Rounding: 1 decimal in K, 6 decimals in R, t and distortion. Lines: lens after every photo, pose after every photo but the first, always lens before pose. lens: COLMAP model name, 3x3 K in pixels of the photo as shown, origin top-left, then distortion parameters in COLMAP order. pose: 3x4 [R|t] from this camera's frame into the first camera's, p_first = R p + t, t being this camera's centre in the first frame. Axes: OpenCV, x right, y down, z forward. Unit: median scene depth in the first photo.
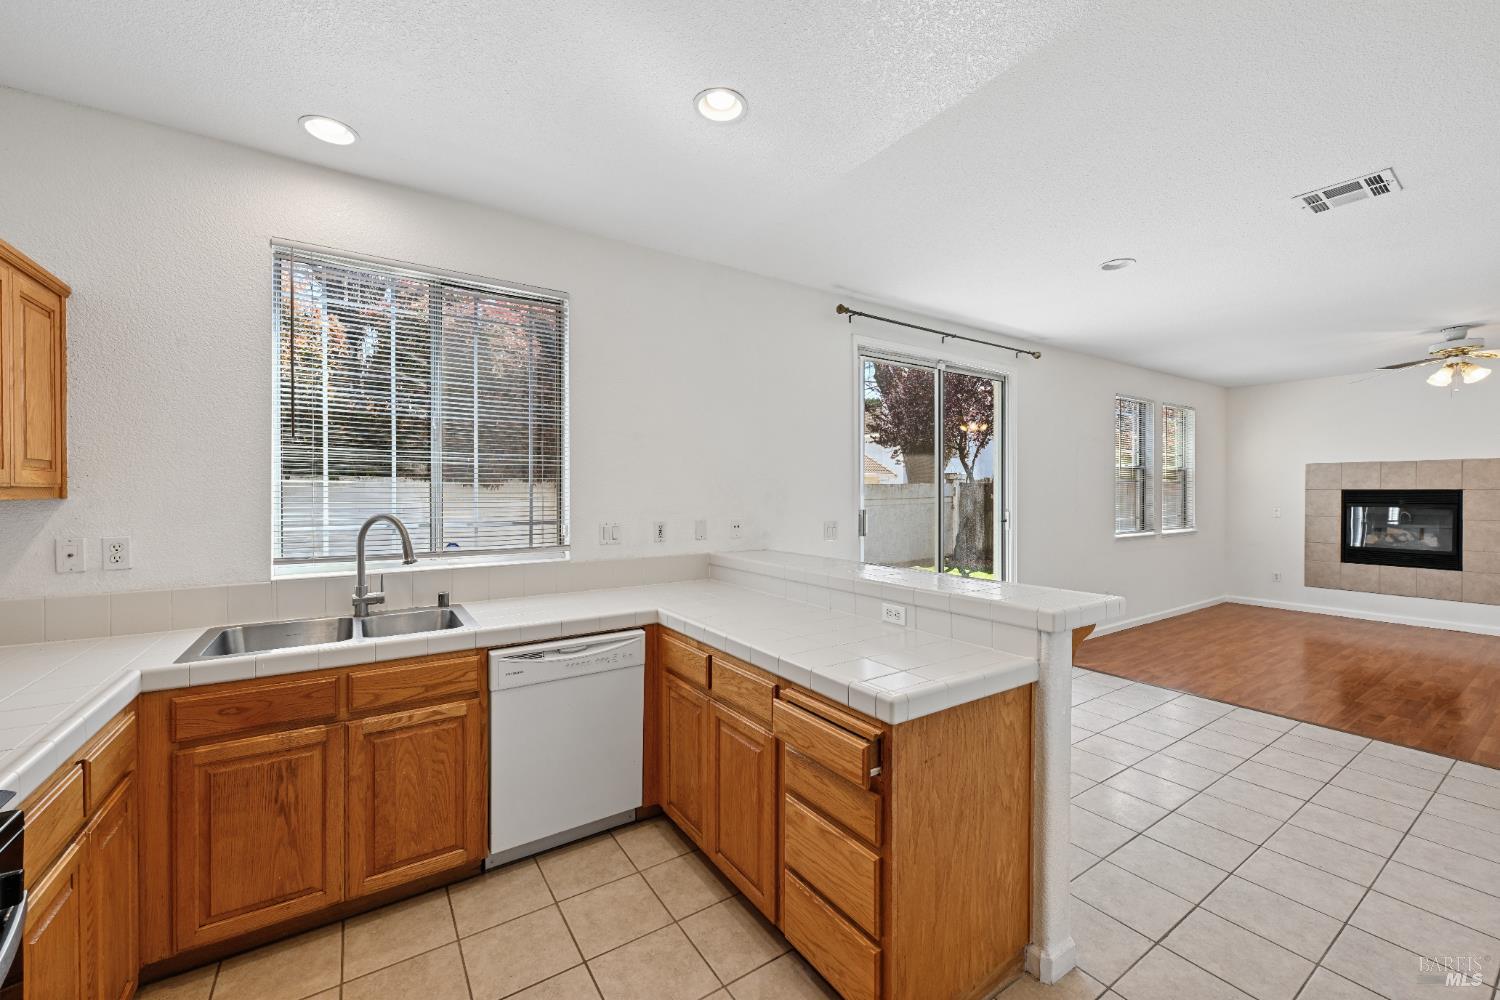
lens RADIAL K [[591.9, 0, 747.7], [0, 591.9, 493.9], [0, 0, 1]] dist [0.000402, 0.000138]
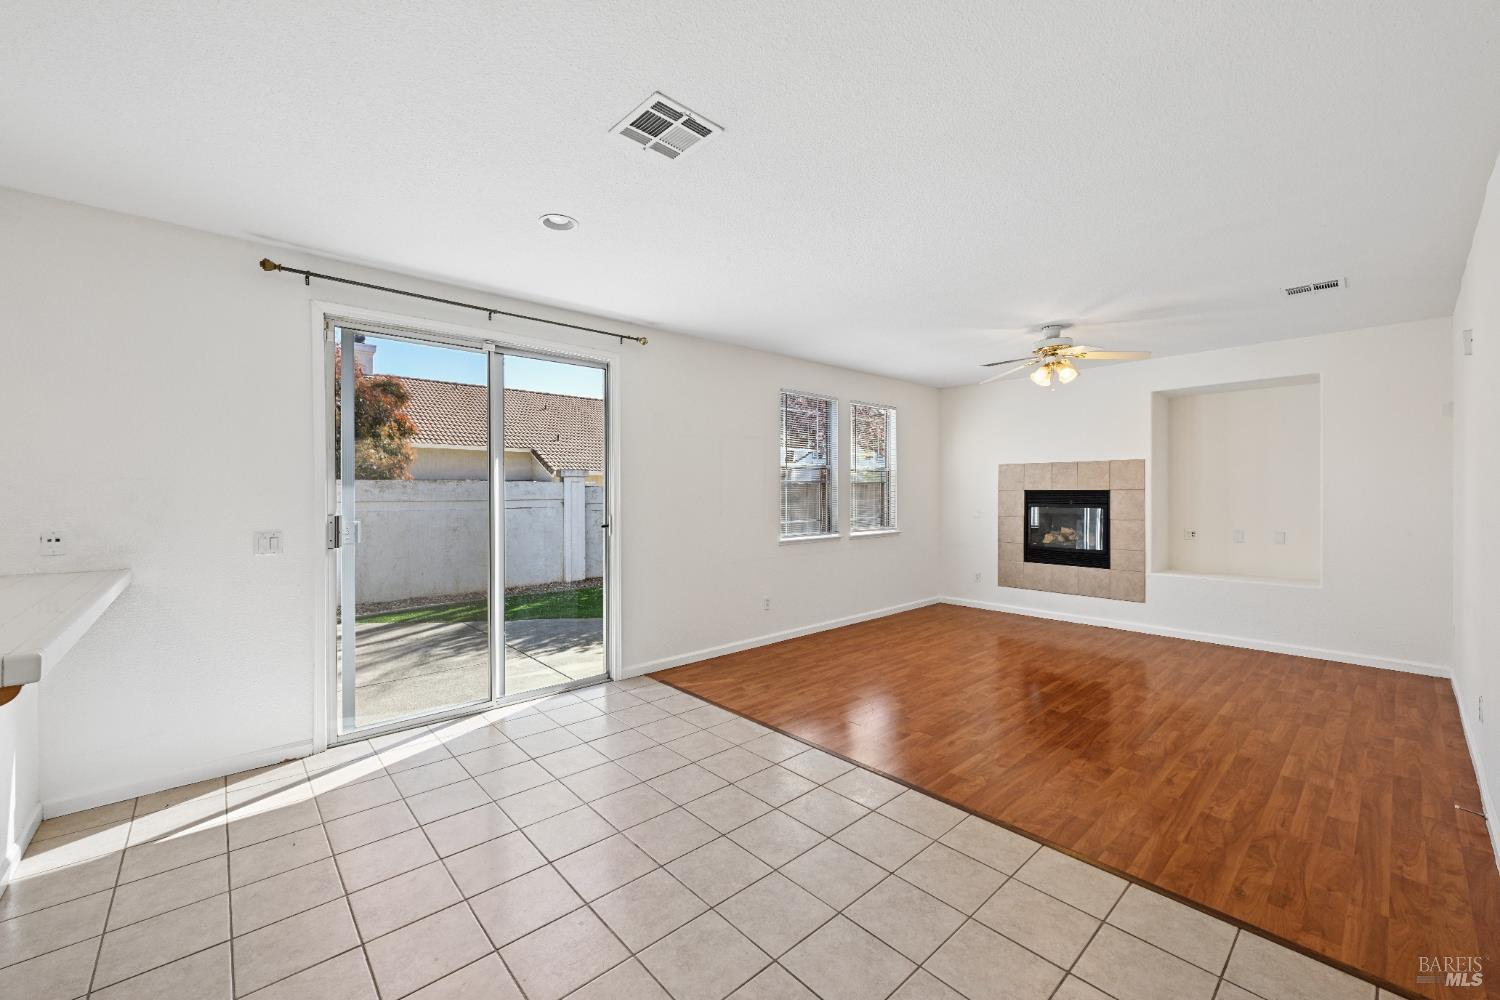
lens RADIAL K [[591.9, 0, 747.7], [0, 591.9, 493.9], [0, 0, 1]] dist [0.000402, 0.000138]
pose [[0.989263, -0.002520, 0.146128, 0.555814], [0.002874, 0.999993, -0.002206, 0.000202], [-0.146121, 0.002603, 0.989263, 0.094933]]
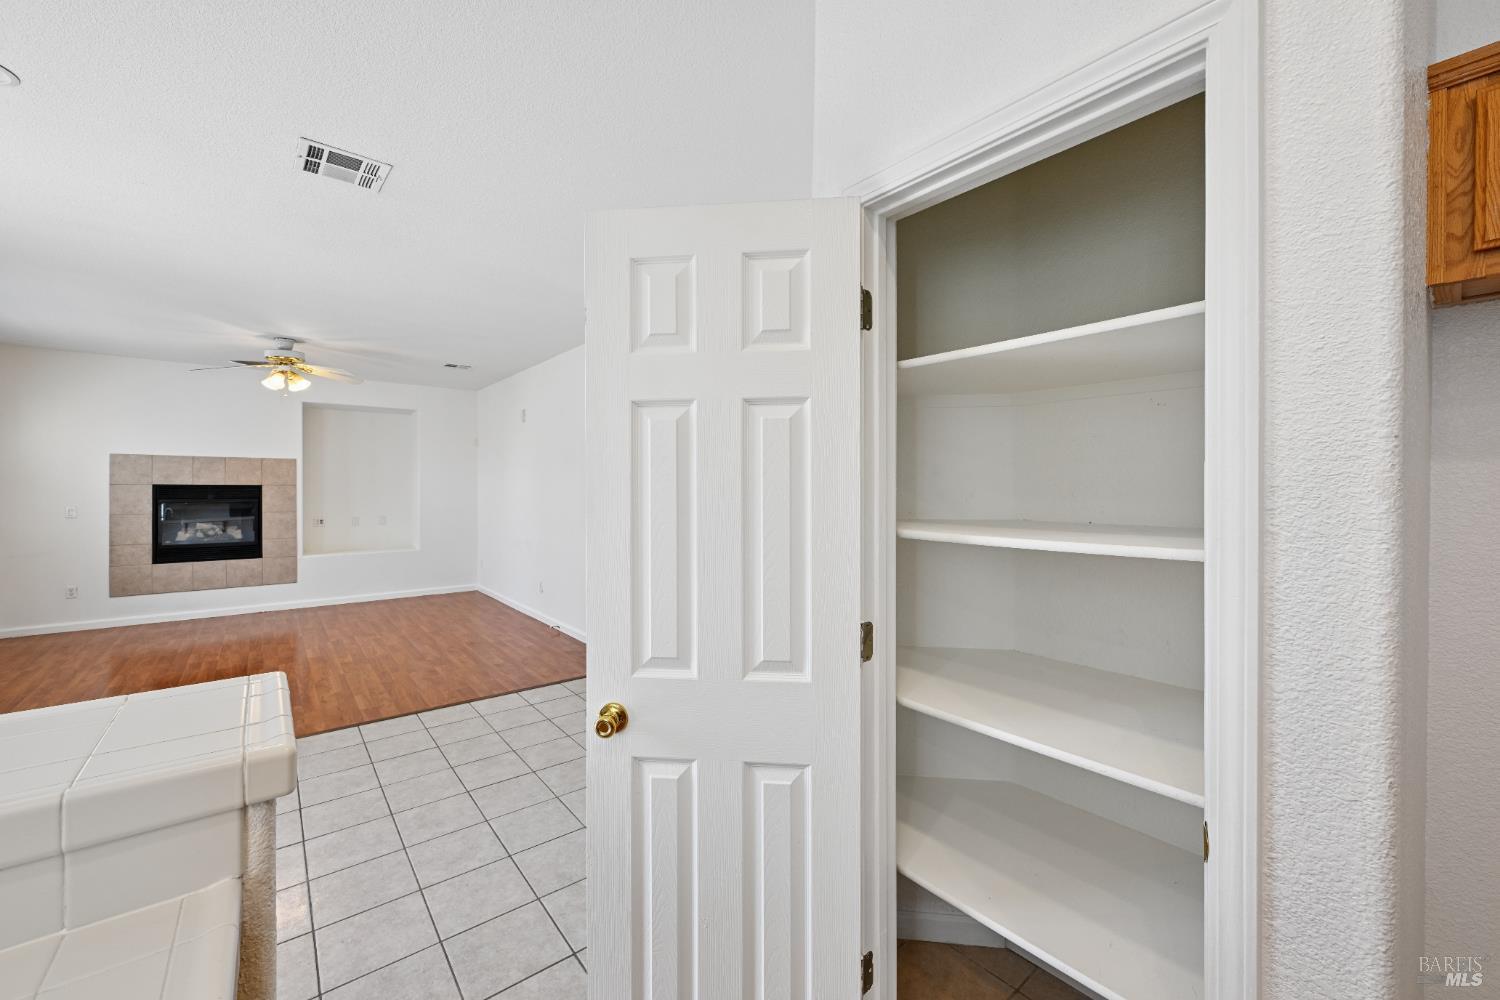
lens RADIAL K [[589.4, 0, 746.7], [0, 589.4, 491.3], [0, 0, 1]] dist [-0.000757, -0.000116]
pose [[-0.098646, -0.005620, 0.995107, 0.011744], [0.002136, 0.999981, 0.005860, -0.000123], [-0.995120, 0.002704, -0.098632, 0.255429]]
